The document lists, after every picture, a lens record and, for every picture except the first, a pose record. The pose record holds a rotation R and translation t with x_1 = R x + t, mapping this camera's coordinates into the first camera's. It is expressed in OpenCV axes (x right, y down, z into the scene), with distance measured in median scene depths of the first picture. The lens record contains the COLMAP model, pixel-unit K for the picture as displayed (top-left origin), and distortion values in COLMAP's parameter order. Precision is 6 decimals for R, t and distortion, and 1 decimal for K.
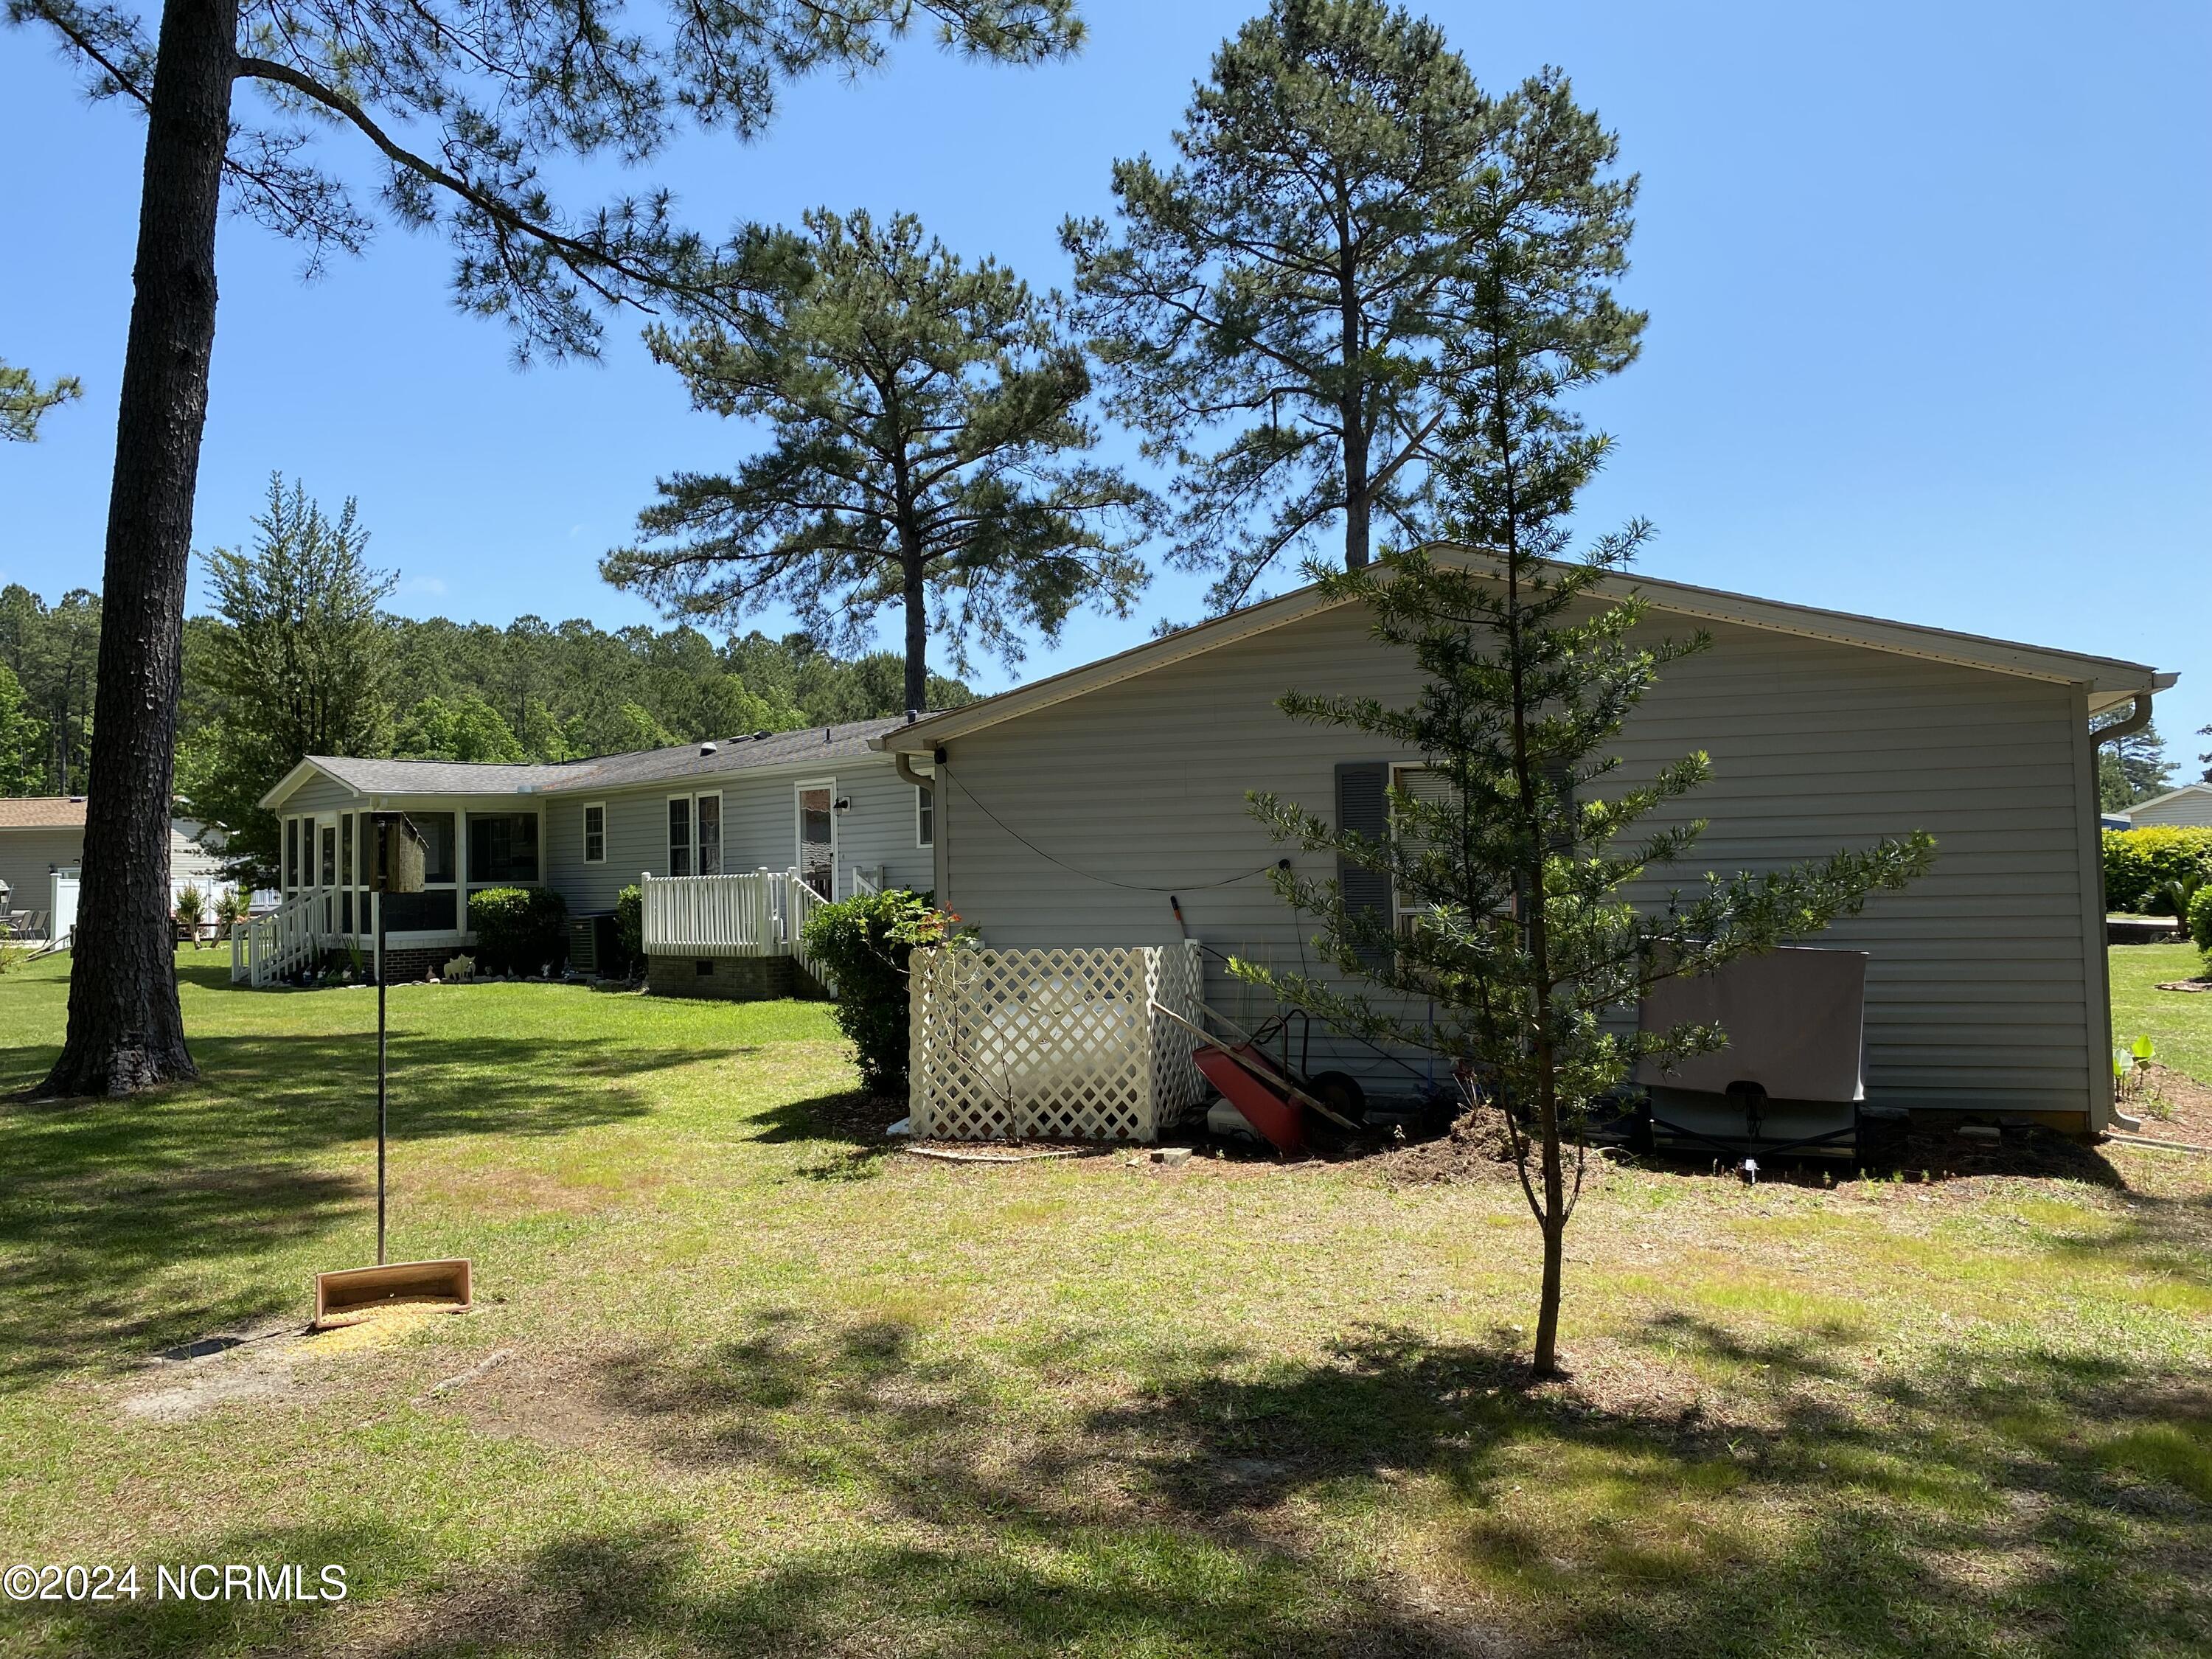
lens RADIAL K [[1672.9, 0, 1087.6], [0, 1672.9, 840.4], [0, 0, 1]] dist [0.017550, -0.022124]
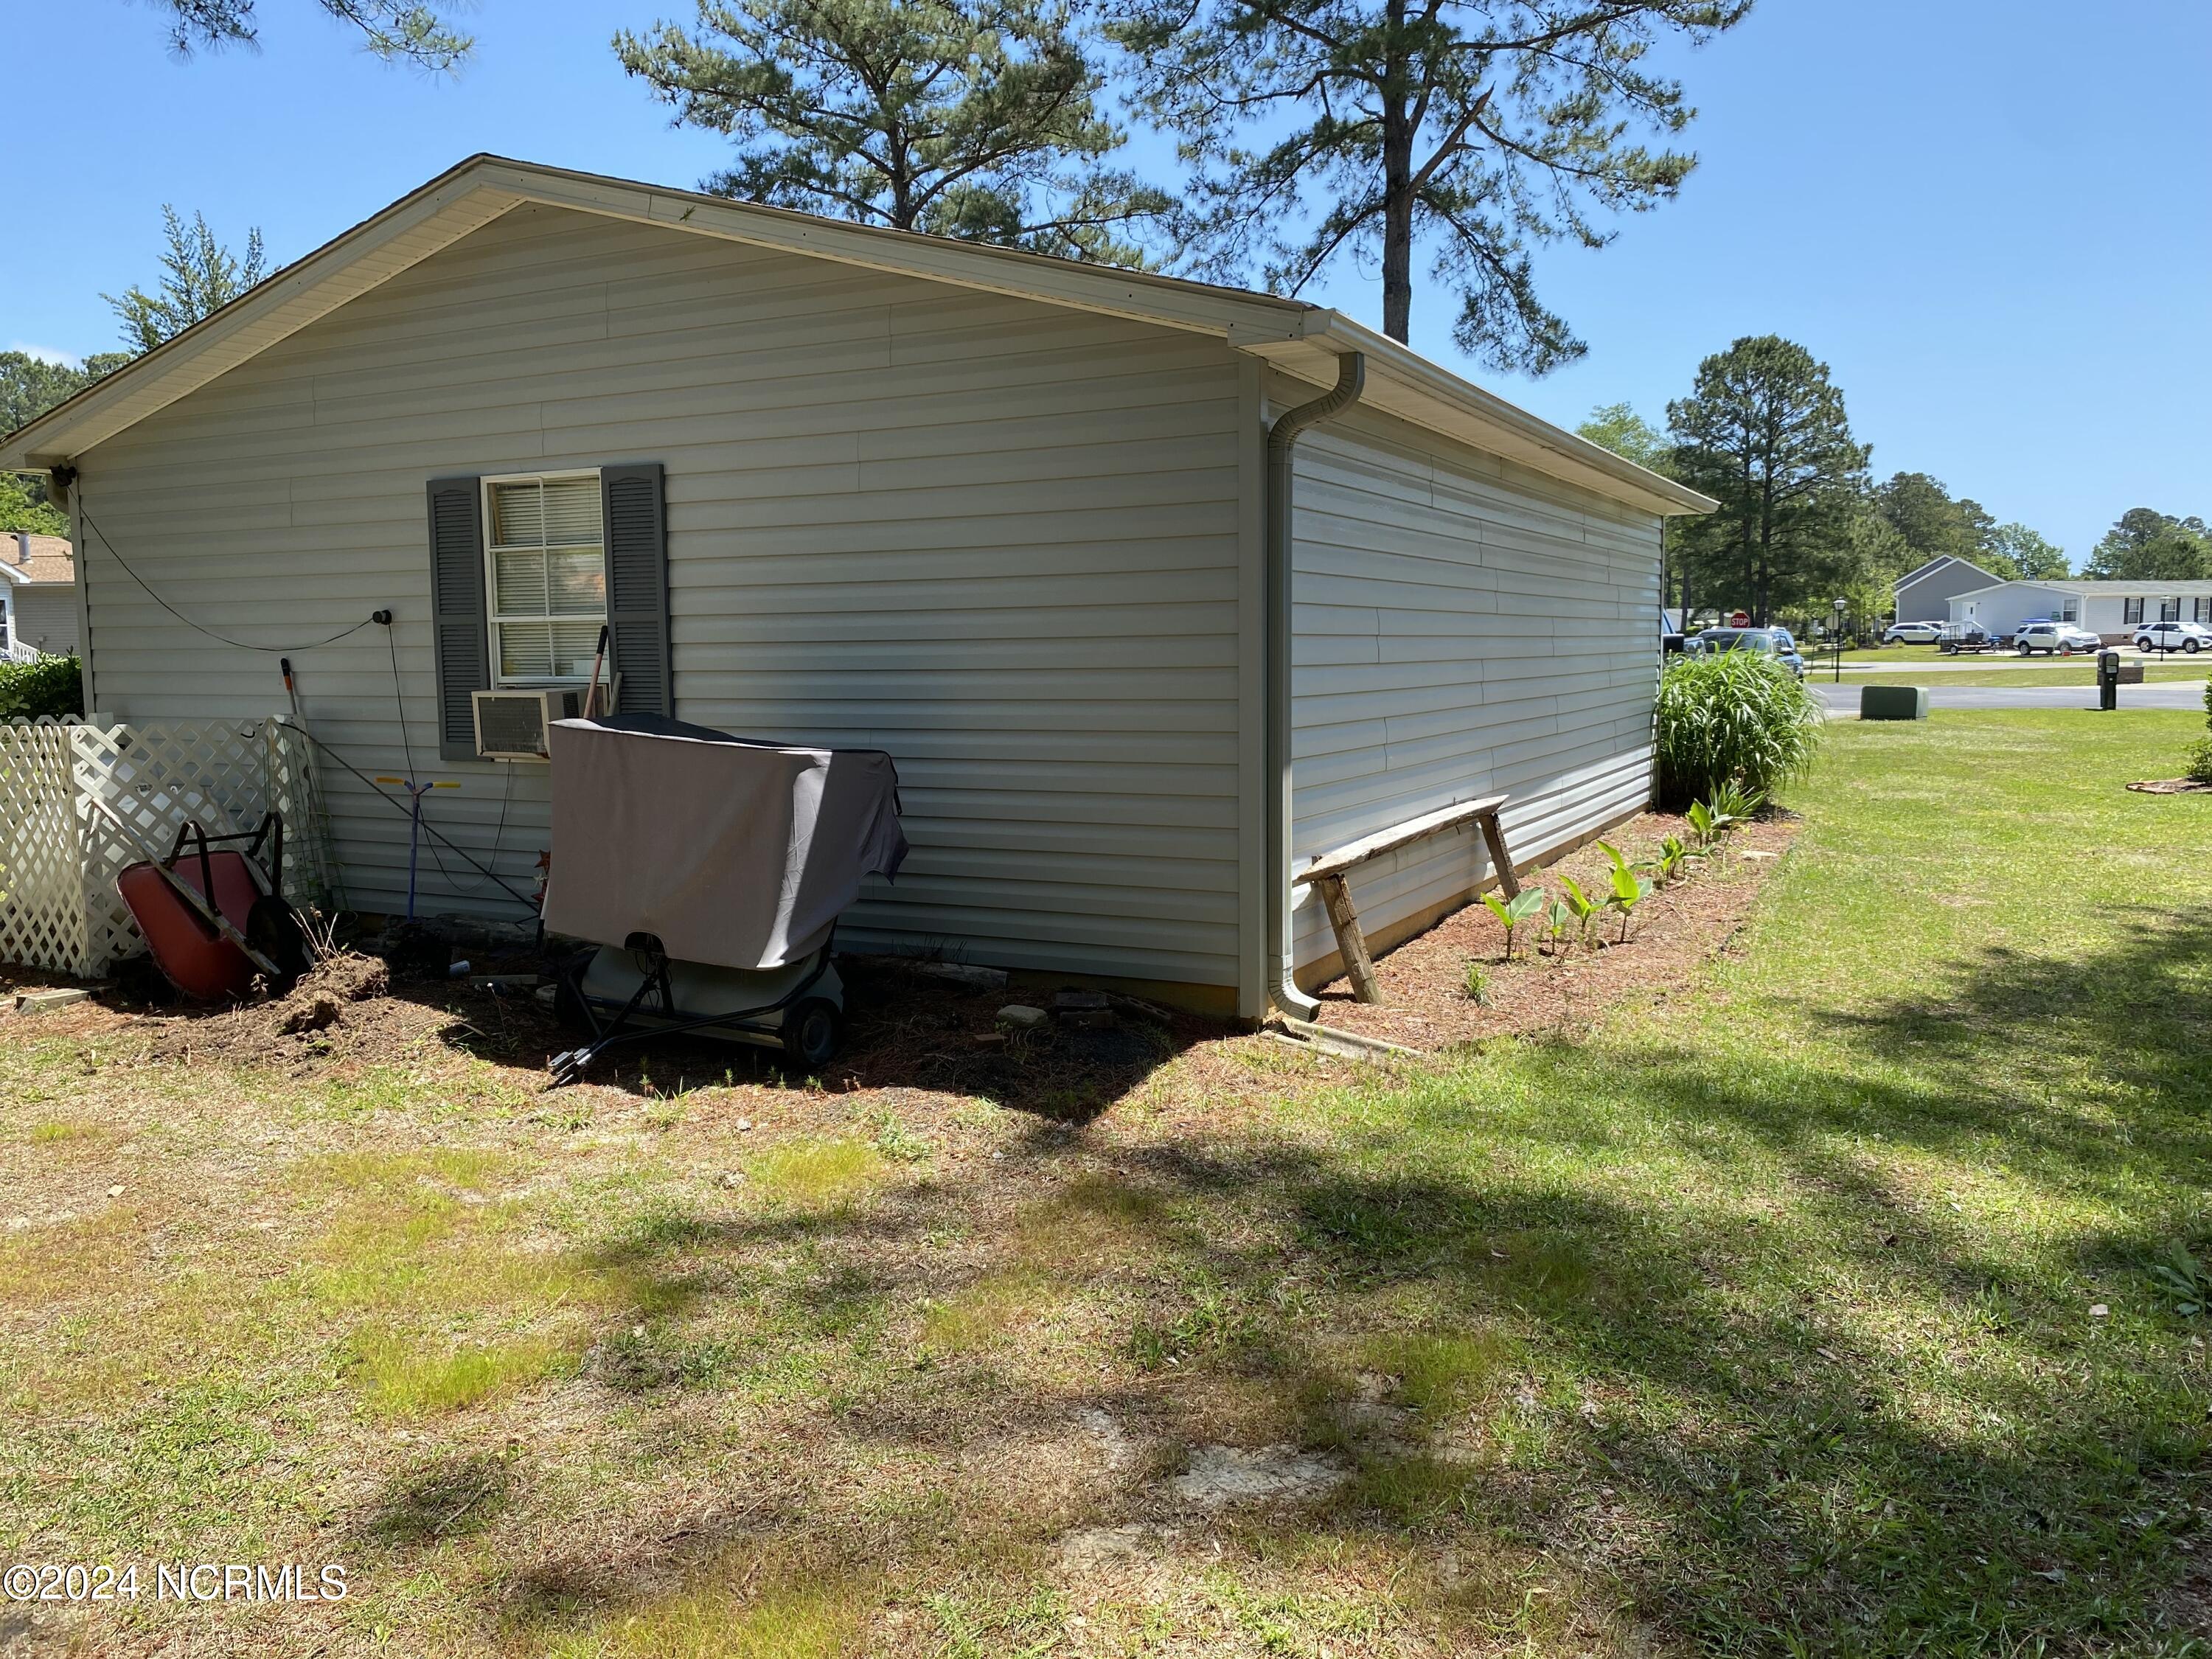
lens RADIAL K [[1672.9, 0, 1106.1], [0, 1672.9, 814.7], [0, 0, 1]] dist [0.017550, -0.022124]
pose [[0.987041, 0.019106, -0.159326, 0.154061], [0.001595, 0.991669, 0.128803, 0.001622], [0.160460, -0.127388, 0.978788, 0.081173]]
